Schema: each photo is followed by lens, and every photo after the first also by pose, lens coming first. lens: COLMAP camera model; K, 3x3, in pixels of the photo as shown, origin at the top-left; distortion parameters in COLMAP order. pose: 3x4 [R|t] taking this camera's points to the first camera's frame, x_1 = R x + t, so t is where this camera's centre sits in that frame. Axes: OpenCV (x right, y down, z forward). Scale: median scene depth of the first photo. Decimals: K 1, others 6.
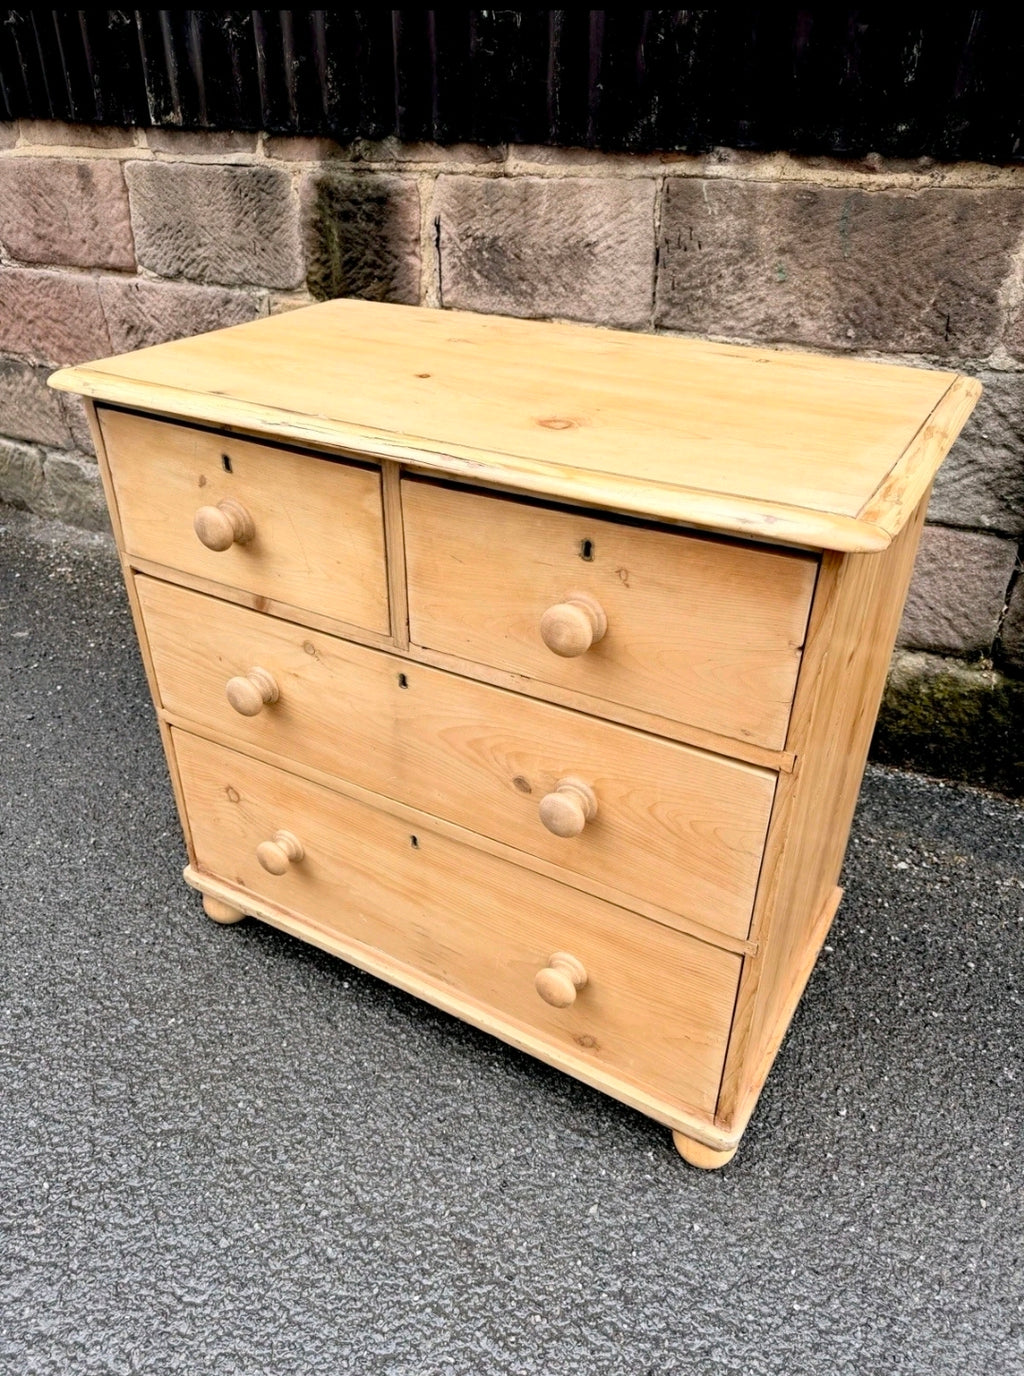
lens RADIAL K [[975.9, 0, 515.0], [0, 975.9, 698.9], [0, 0, 1]] dist [0.002890, -0.012936]
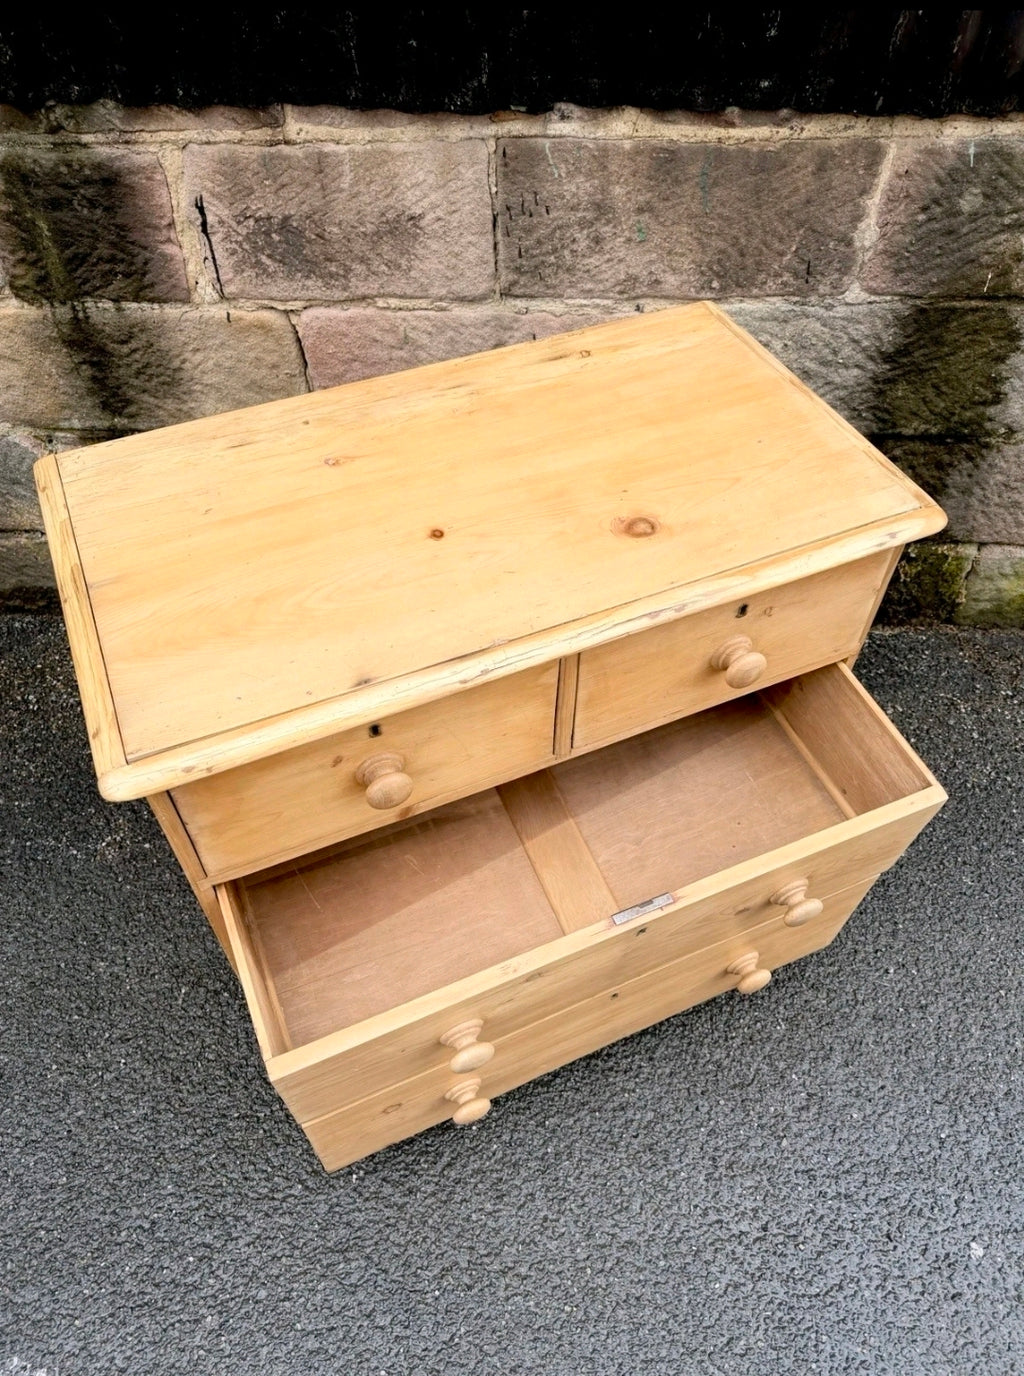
lens RADIAL K [[975.2, 0, 520.8], [0, 975.2, 697.0], [0, 0, 1]] dist [-0.002317, -0.007797]
pose [[0.868865, -0.375394, 0.322728, -0.272861], [0.259045, 0.900297, 0.349801, -0.354061], [-0.421864, -0.220329, 0.879480, 0.107786]]
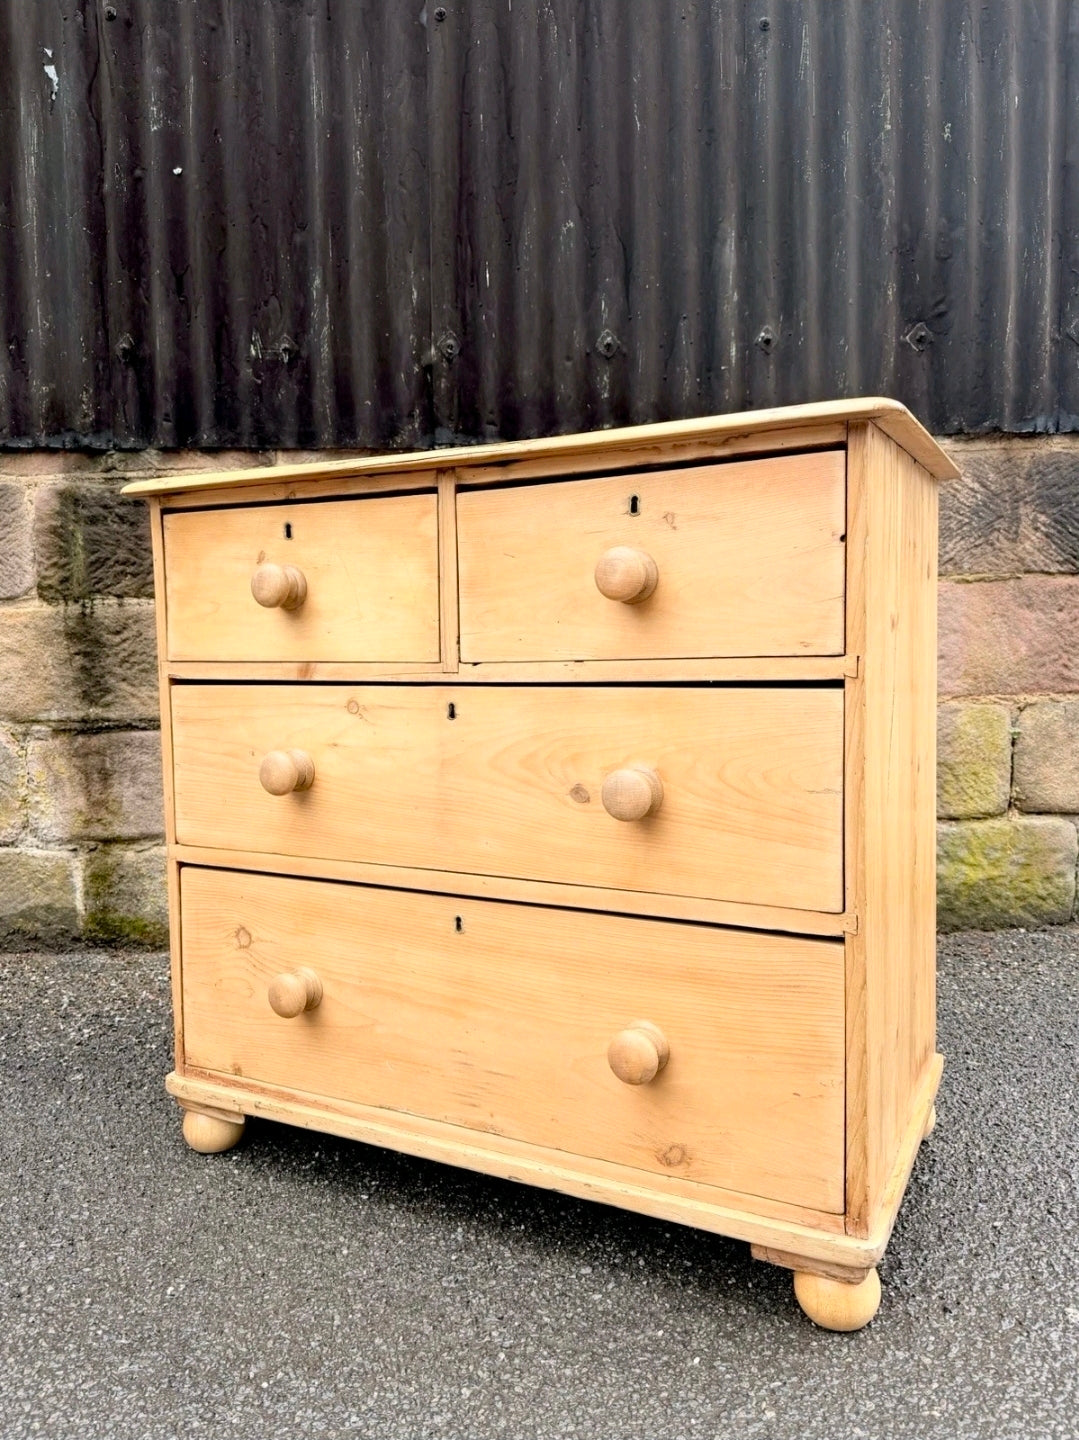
lens RADIAL K [[1064.7, 0, 544.8], [0, 1064.7, 721.0], [0, 0, 1]] dist [0.006951, -0.019001]
pose [[0.851484, -0.058528, 0.521105, -0.401410], [0.298818, 0.870772, -0.390467, 0.284210], [-0.430910, 0.488192, 0.758937, 0.068731]]
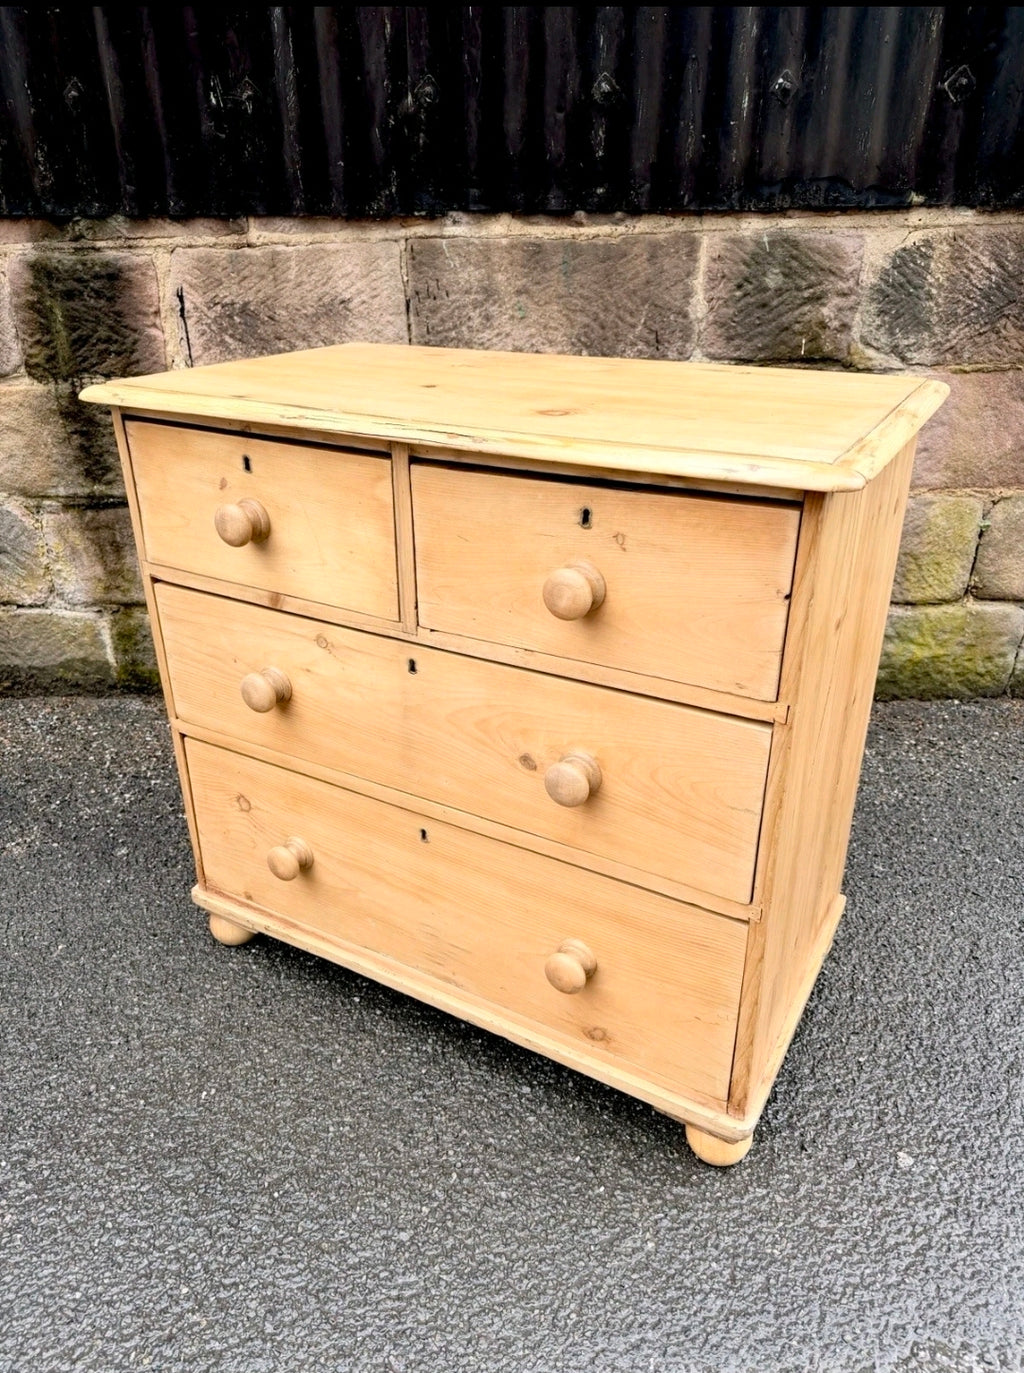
lens RADIAL K [[973.7, 0, 515.0], [0, 973.7, 697.4], [0, 0, 1]] dist [0.002890, -0.012936]
pose [[0.873463, -0.223249, 0.432693, -0.328787], [0.268589, 0.962168, -0.045758, 0.071358], [-0.406107, 0.156184, 0.900380, -0.009430]]
